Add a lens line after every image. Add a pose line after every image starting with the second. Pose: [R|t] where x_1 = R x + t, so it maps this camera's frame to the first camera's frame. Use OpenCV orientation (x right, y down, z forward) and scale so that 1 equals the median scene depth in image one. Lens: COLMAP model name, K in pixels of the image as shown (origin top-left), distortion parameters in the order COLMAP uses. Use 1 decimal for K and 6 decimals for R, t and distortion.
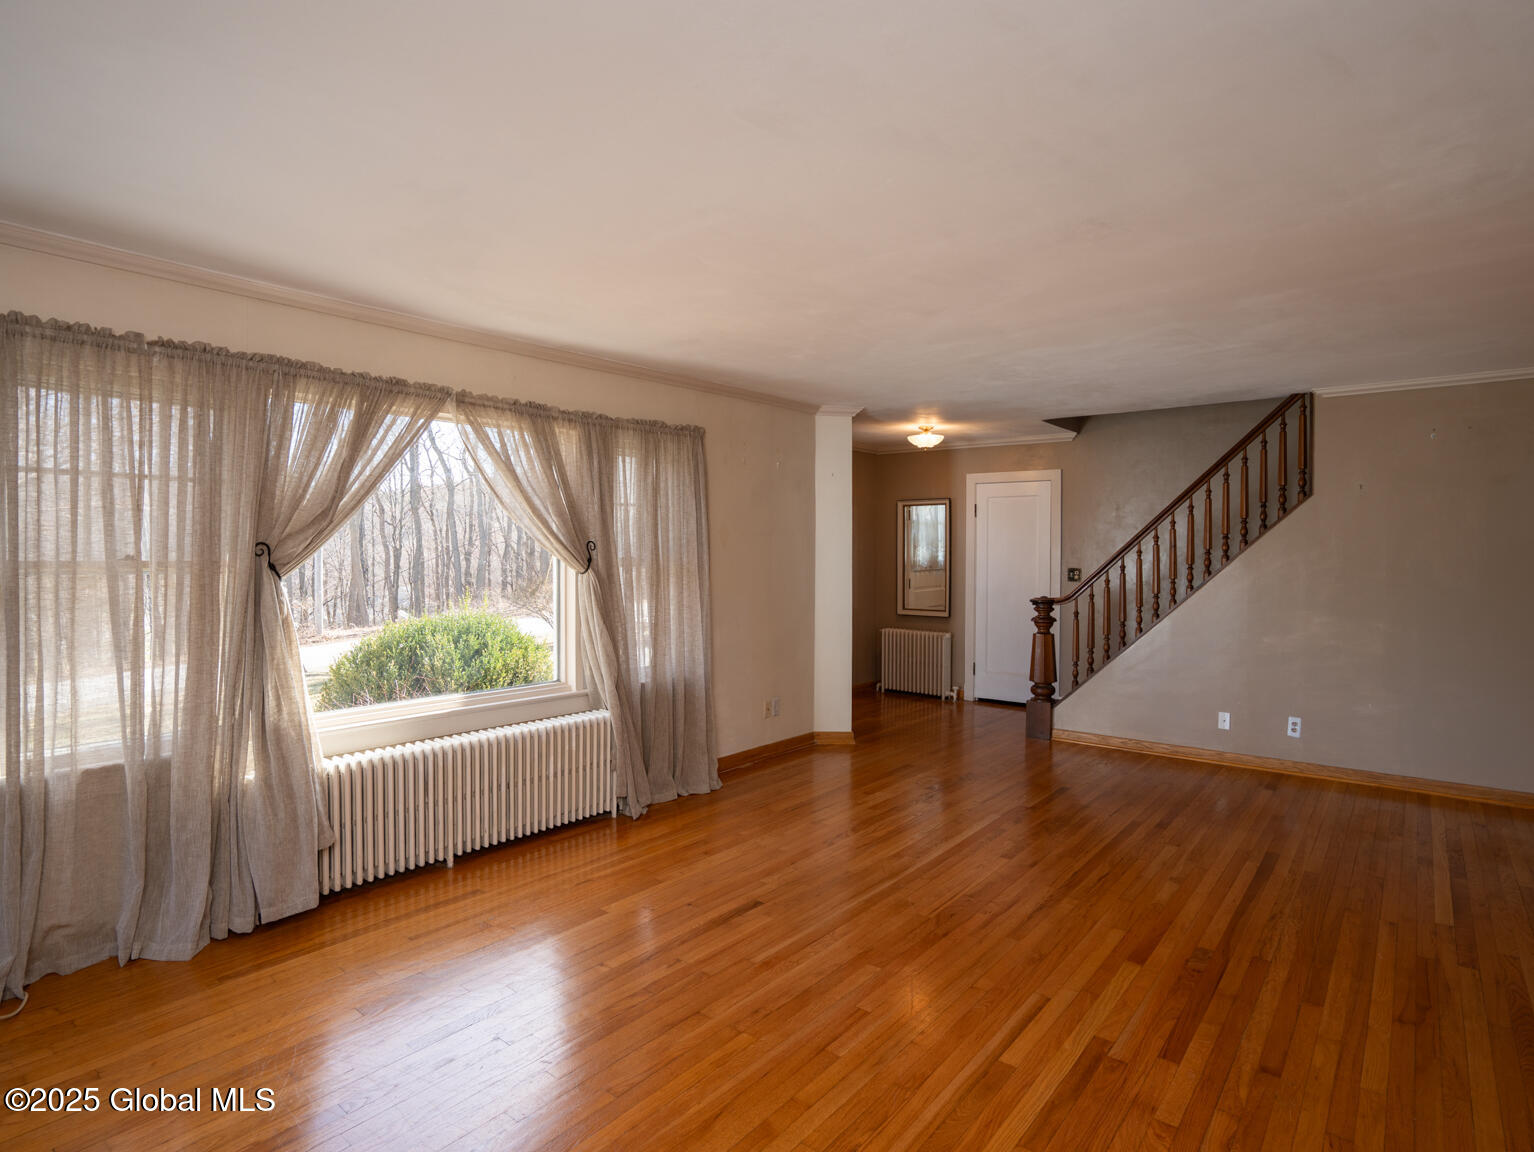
lens RADIAL K [[874.3, 0, 767.0], [0, 874.3, 576.0], [0, 0, 1]] dist [-0.000222, 0.001337]
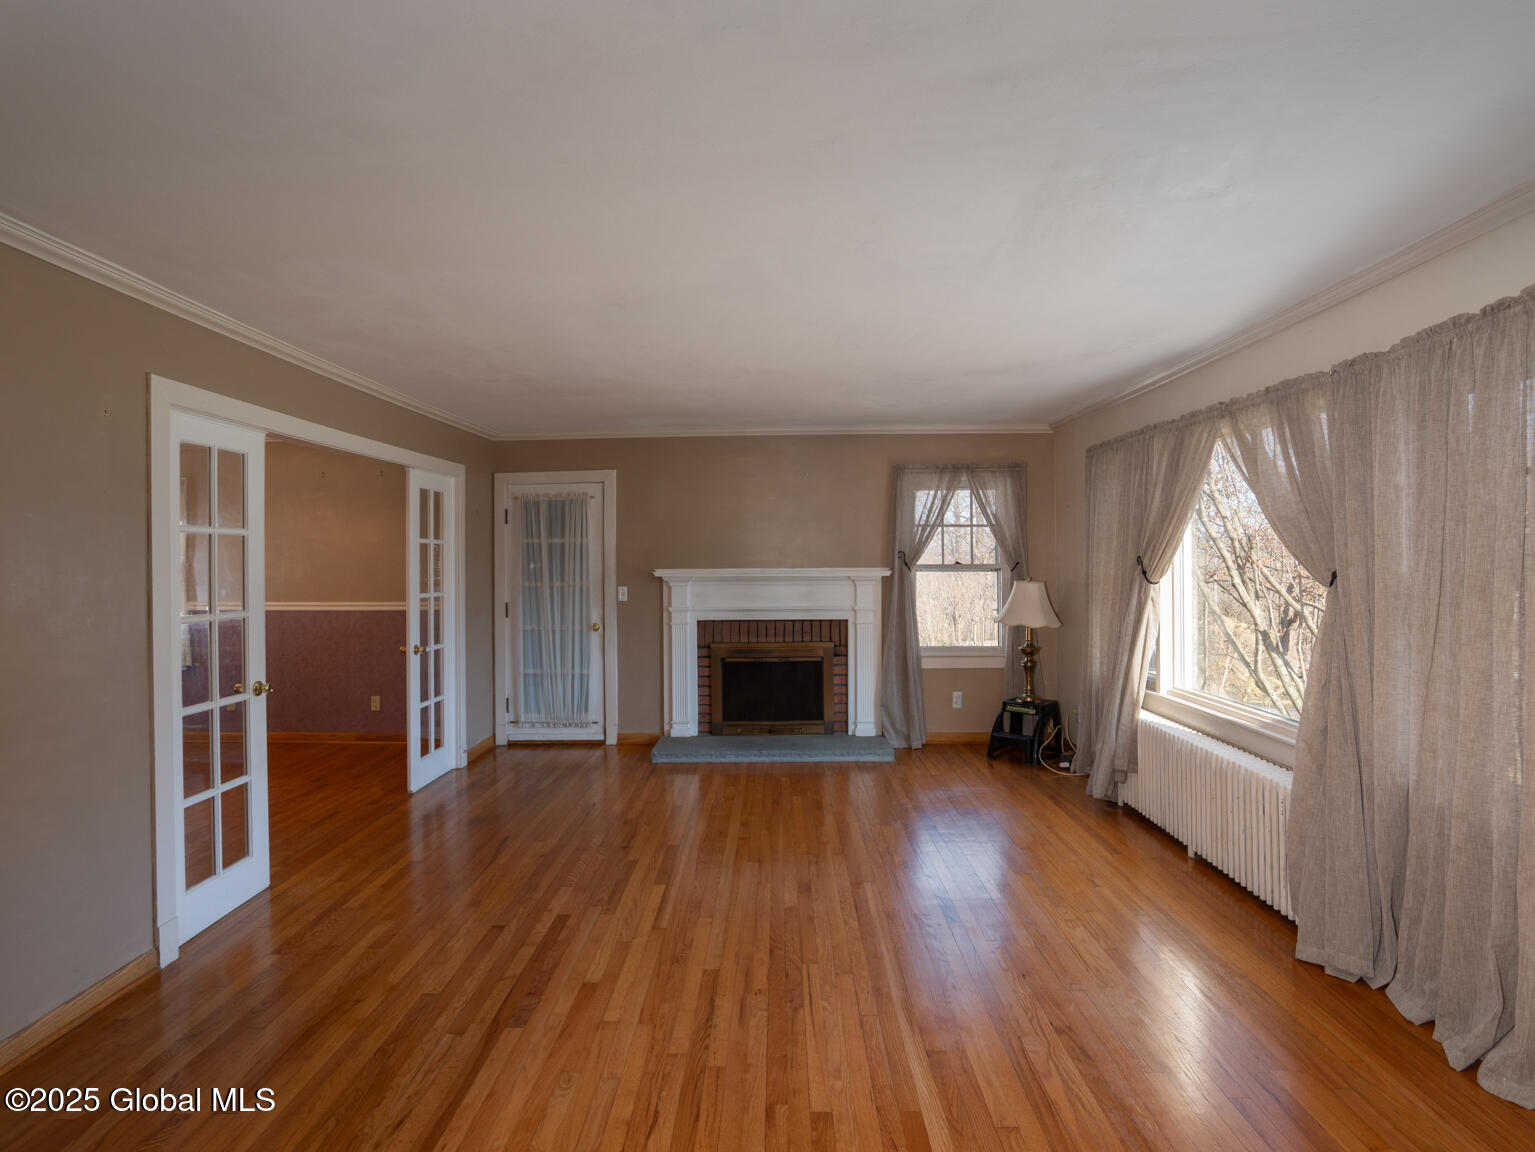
lens RADIAL K [[874.9, 0, 767.5], [0, 874.9, 576.0], [0, 0, 1]] dist [-0.000222, 0.001337]
pose [[-0.808463, 0.005773, -0.588519, 0.849098], [-0.020019, 0.999104, 0.037301, -0.051413], [0.588207, 0.041938, -0.807622, 1.920686]]
